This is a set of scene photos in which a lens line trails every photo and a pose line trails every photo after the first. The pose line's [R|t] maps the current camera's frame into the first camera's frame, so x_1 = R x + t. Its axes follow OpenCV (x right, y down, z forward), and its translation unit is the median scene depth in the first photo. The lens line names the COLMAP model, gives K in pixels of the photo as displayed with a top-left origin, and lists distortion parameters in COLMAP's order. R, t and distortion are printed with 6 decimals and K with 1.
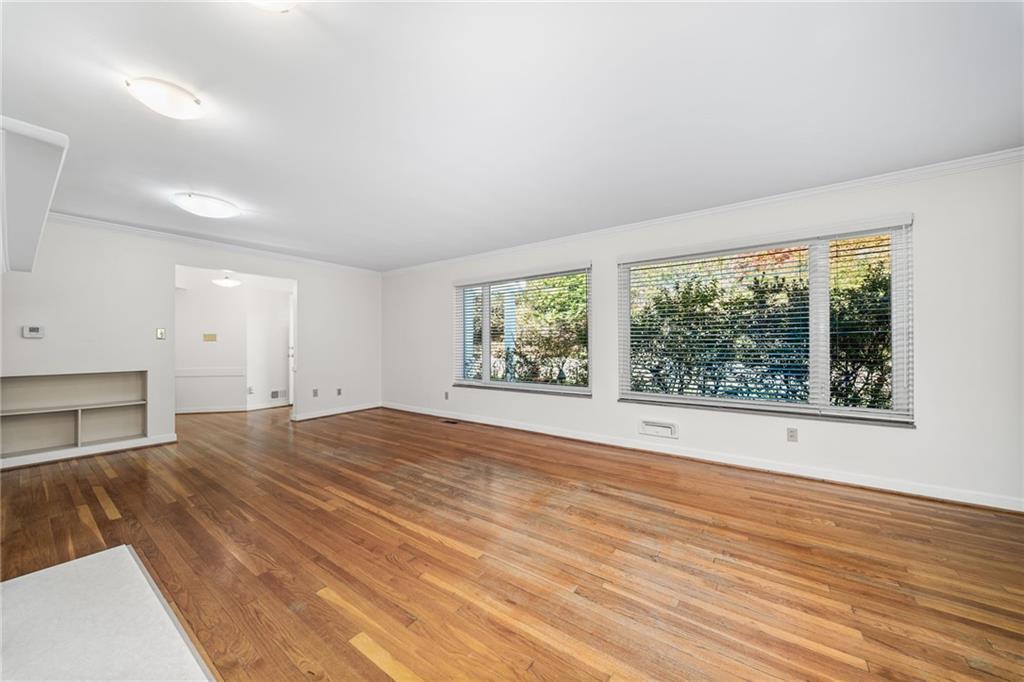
lens RADIAL K [[358.0, 0, 510.3], [0, 358.0, 340.4], [0, 0, 1]] dist [0.001808, -0.000115]
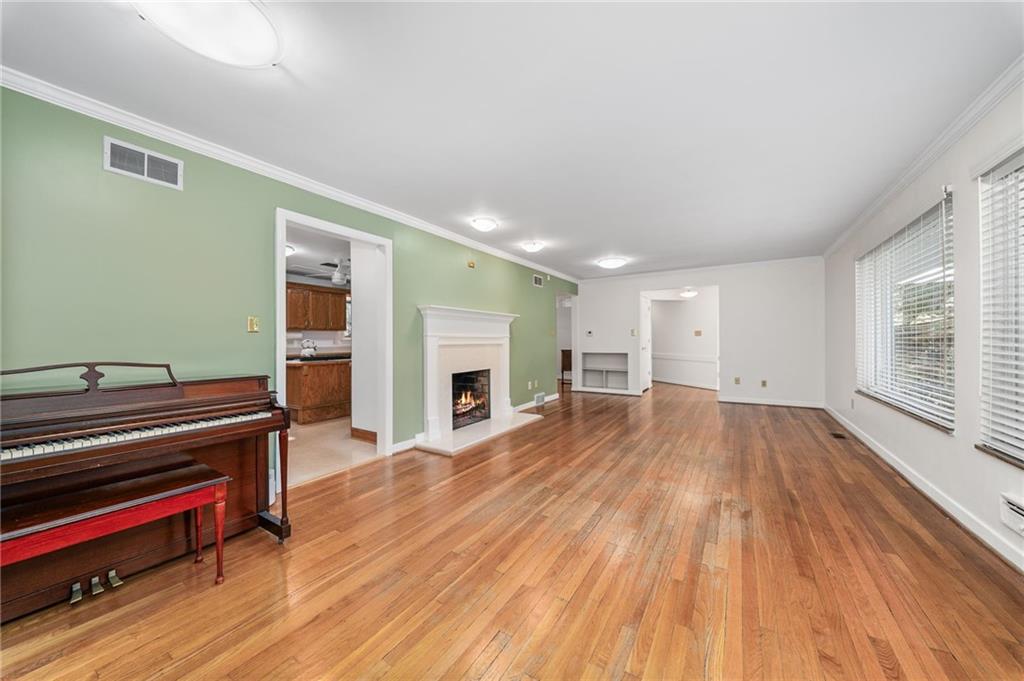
lens RADIAL K [[358.0, 0, 510.3], [0, 358.0, 339.9], [0, 0, 1]] dist [0.001808, -0.000115]
pose [[0.060731, 0.001444, -0.998153, 1.171312], [0.018585, 0.999824, 0.002577, 0.004388], [0.997981, -0.018708, 0.060694, 0.474391]]
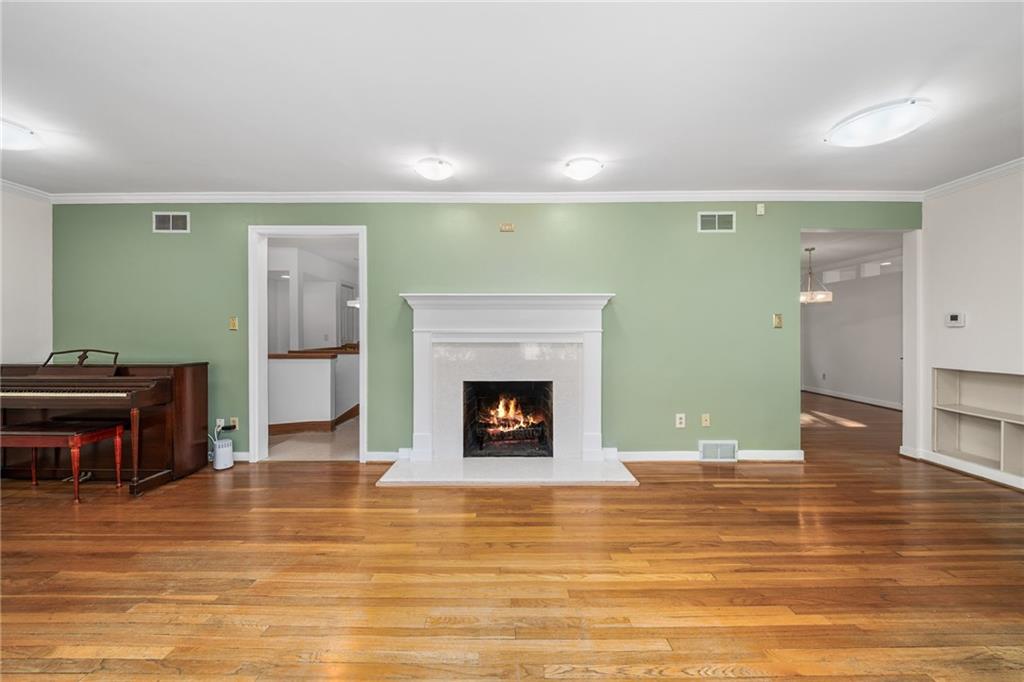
lens RADIAL K [[384.8, 0, 516.0], [0, 384.8, 335.0], [0, 0, 1]] dist [0.009661, -0.008481]
pose [[-0.809099, 0.006698, -0.587635, 0.139695], [0.010595, 0.999939, -0.003190, 0.005428], [0.587577, -0.008807, -0.809120, 1.492361]]
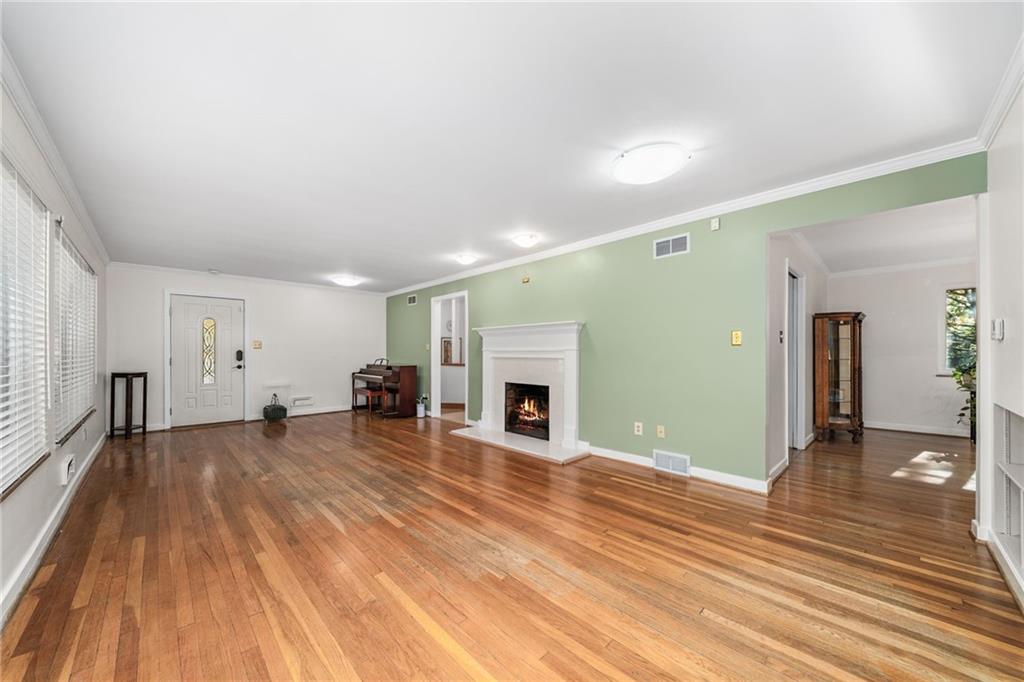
lens RADIAL K [[375.3, 0, 510.6], [0, 375.3, 345.6], [0, 0, 1]] dist [-0.002630, -0.000506]
pose [[-0.982804, 0.007437, 0.184502, -0.898329], [0.001445, 0.999468, -0.032590, 0.027833], [-0.184646, -0.031763, -0.982292, 2.291985]]
